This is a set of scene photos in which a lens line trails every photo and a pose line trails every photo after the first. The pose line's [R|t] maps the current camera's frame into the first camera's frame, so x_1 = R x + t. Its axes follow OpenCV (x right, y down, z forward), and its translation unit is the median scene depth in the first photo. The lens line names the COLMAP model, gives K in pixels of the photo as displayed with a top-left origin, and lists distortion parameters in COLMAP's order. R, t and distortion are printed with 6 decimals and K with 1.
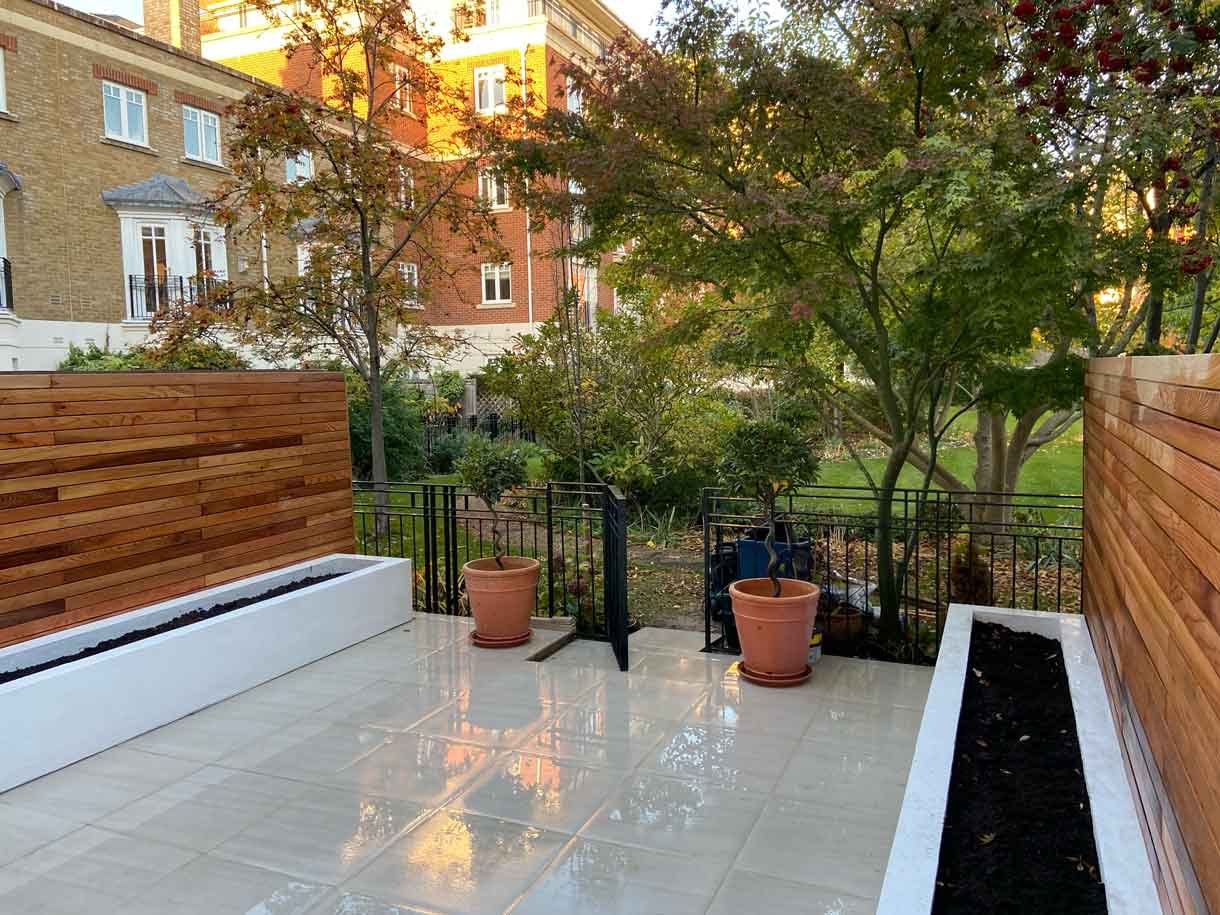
lens RADIAL K [[931.3, 0, 611.5], [0, 931.3, 456.1], [0, 0, 1]] dist [0.051842, -0.058961]
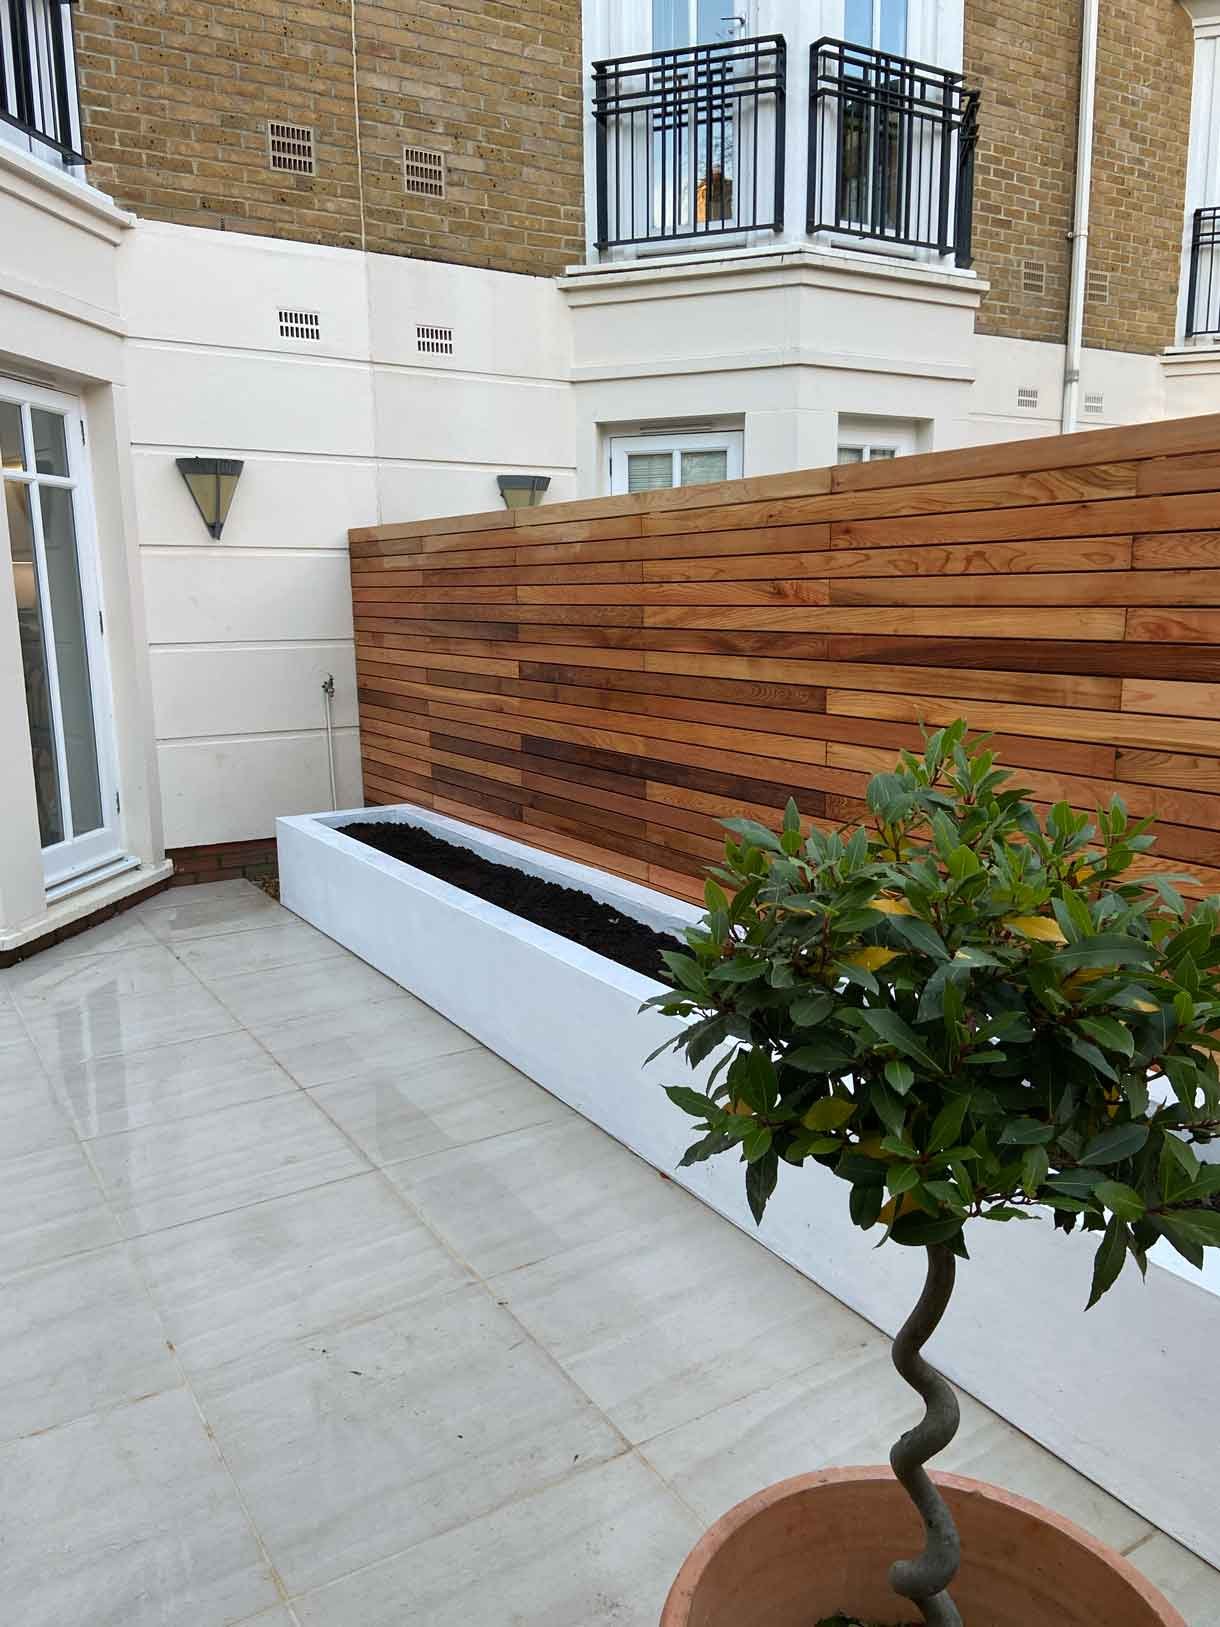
lens RADIAL K [[1242.0, 0, 610.0], [0, 1242.0, 839.9], [0, 0, 1]] dist [0.051842, -0.058961]
pose [[-0.577274, 0.186211, -0.795035, 0.037770], [-0.049637, 0.963847, 0.261792, -0.044174], [0.815040, 0.190589, -0.547161, 0.927494]]
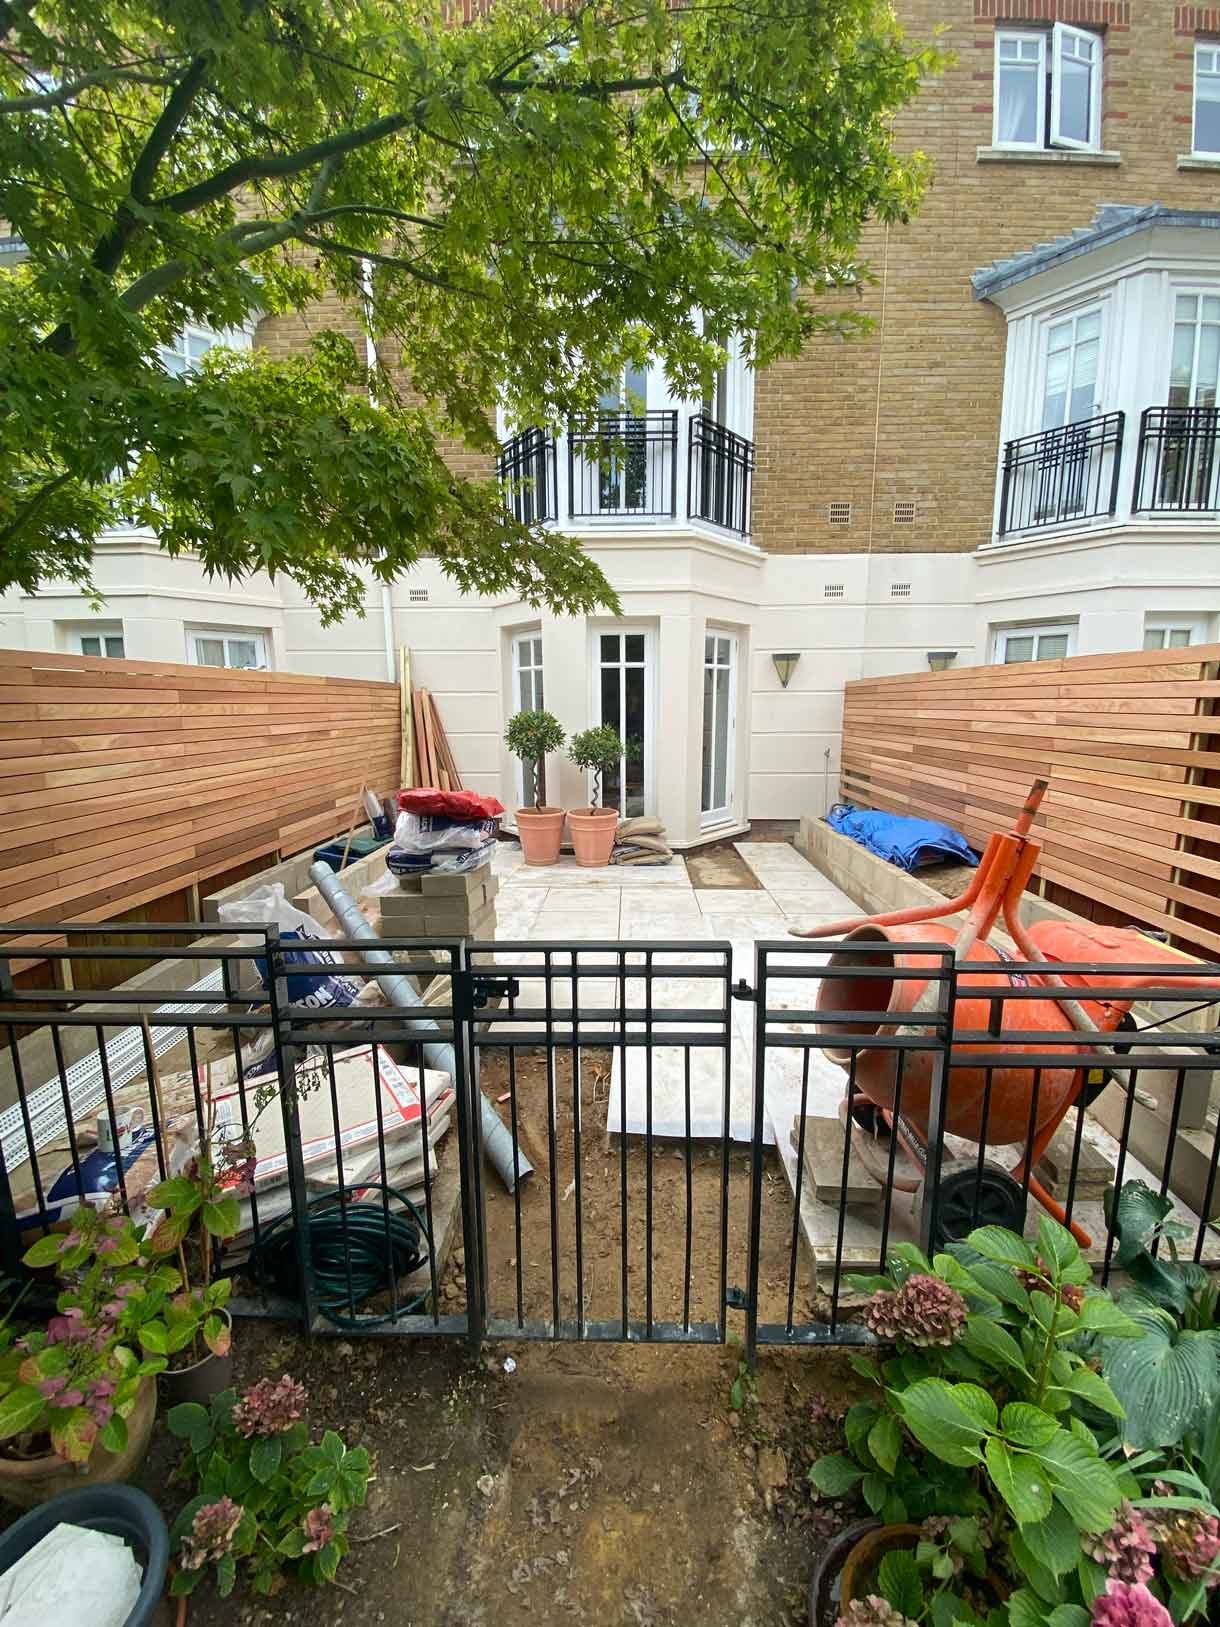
lens RADIAL K [[656.8, 0, 613.5], [0, 656.8, 818.0], [0, 0, 1]] dist [0.014692, -0.000817]
pose [[-0.925155, 0.087457, -0.369377, 0.084278], [-0.010702, 0.966700, 0.255689, -0.057204], [0.379438, 0.240505, -0.893411, 1.004234]]
